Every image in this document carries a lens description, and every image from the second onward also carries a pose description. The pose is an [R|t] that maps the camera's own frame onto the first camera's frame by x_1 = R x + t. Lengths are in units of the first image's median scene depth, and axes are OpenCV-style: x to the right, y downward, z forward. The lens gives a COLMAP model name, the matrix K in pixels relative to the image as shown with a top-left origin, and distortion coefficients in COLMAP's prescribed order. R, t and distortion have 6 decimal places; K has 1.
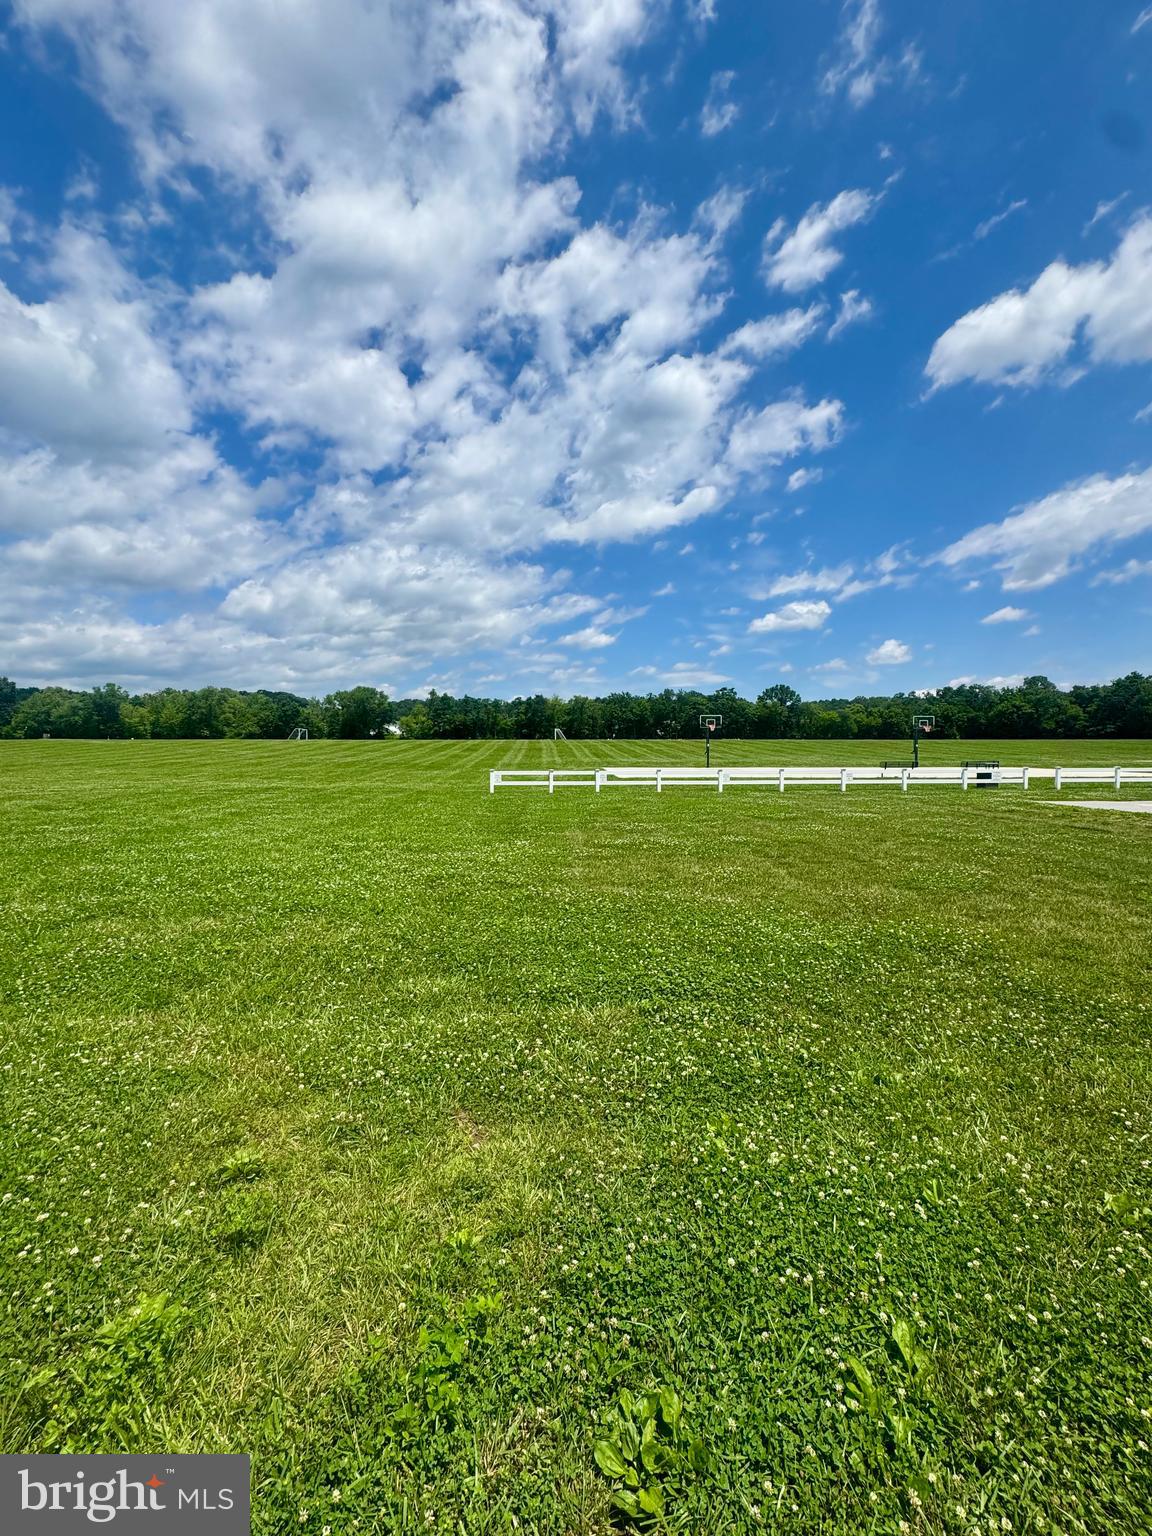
lens RADIAL K [[616.5, 0, 576.1], [0, 616.5, 765.8], [0, 0, 1]] dist [0.000281, 0.000009]
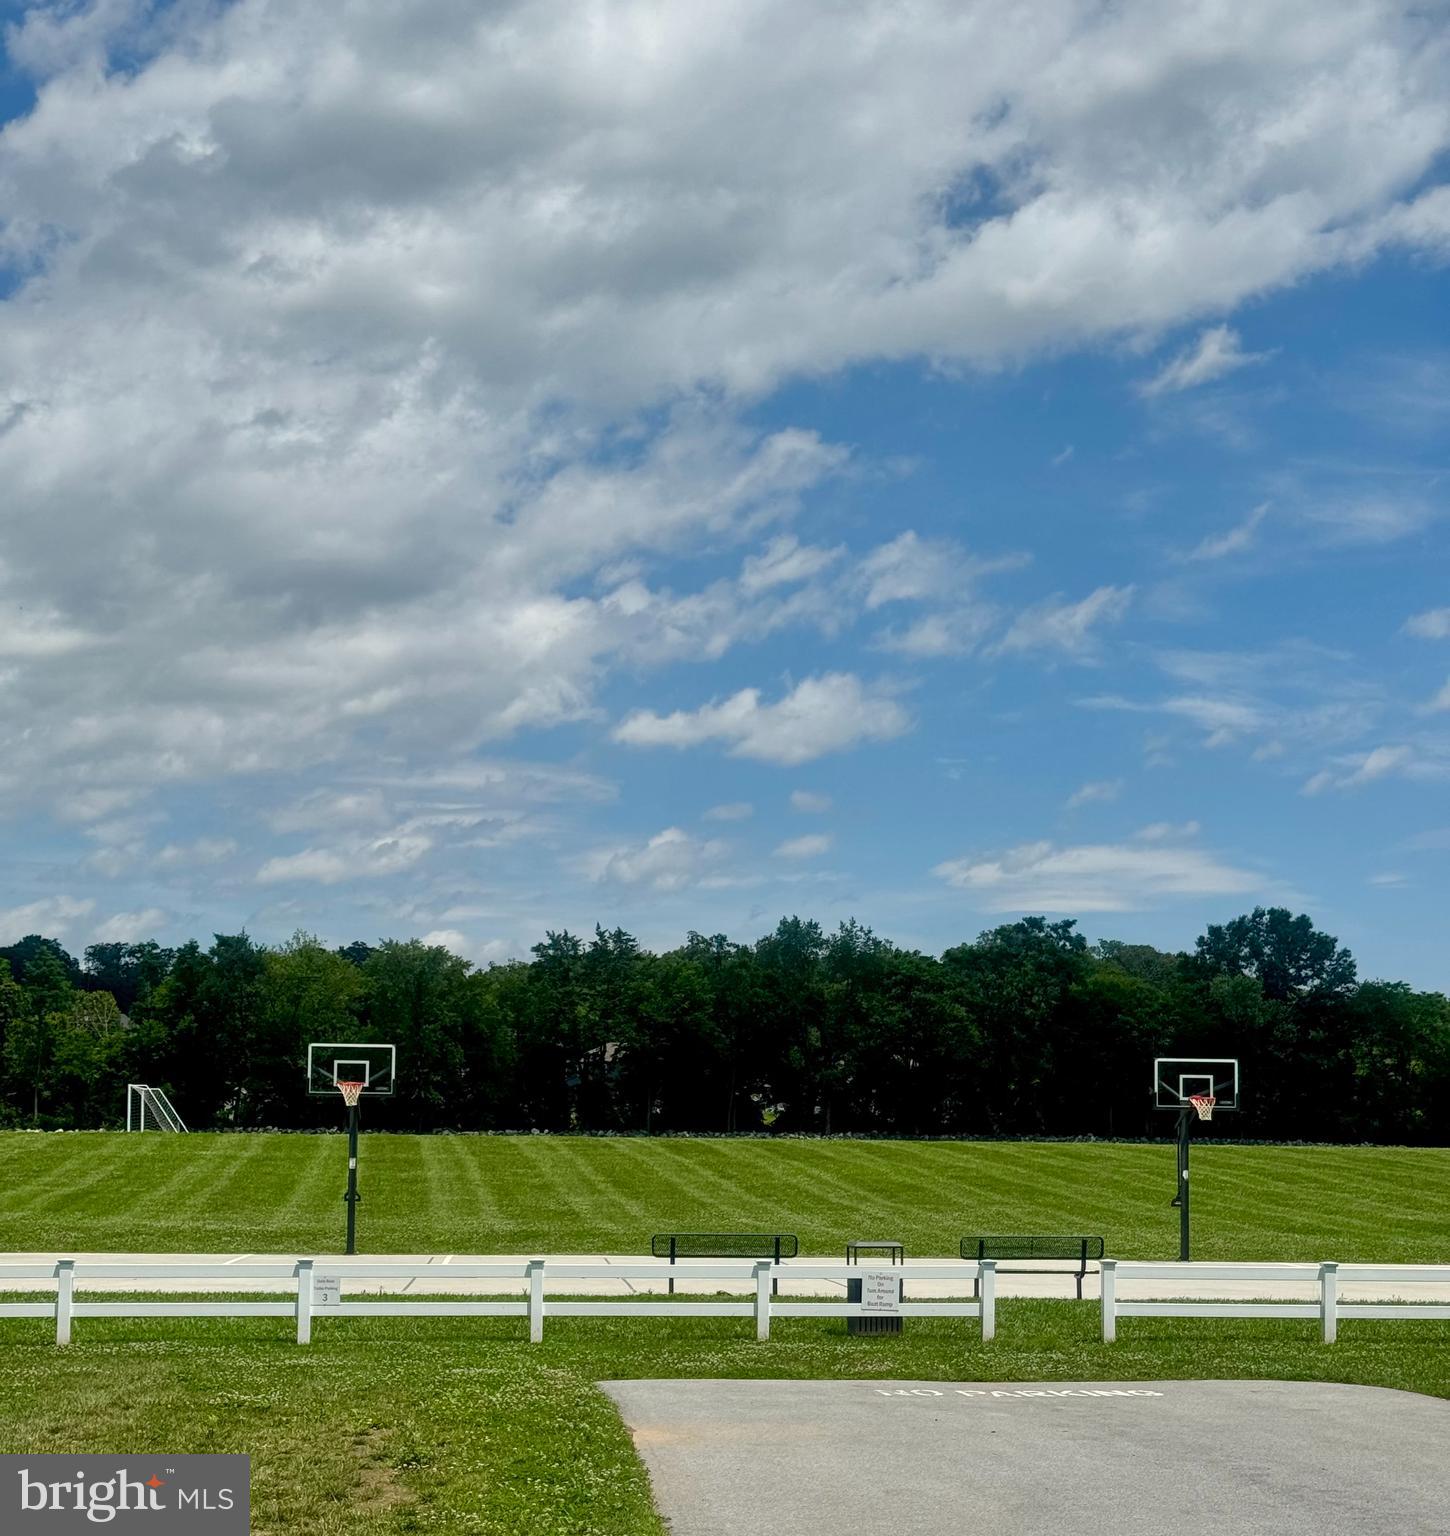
lens RADIAL K [[2587.4, 0, 724.9], [0, 2587.4, 768.4], [0, 0, 1]] dist [0.074985, 0.000000]
pose [[0.998811, 0.017758, 0.045407, 0.356566], [-0.009420, 0.984049, -0.177646, -0.004323], [-0.047838, 0.177007, 0.983046, -0.119412]]
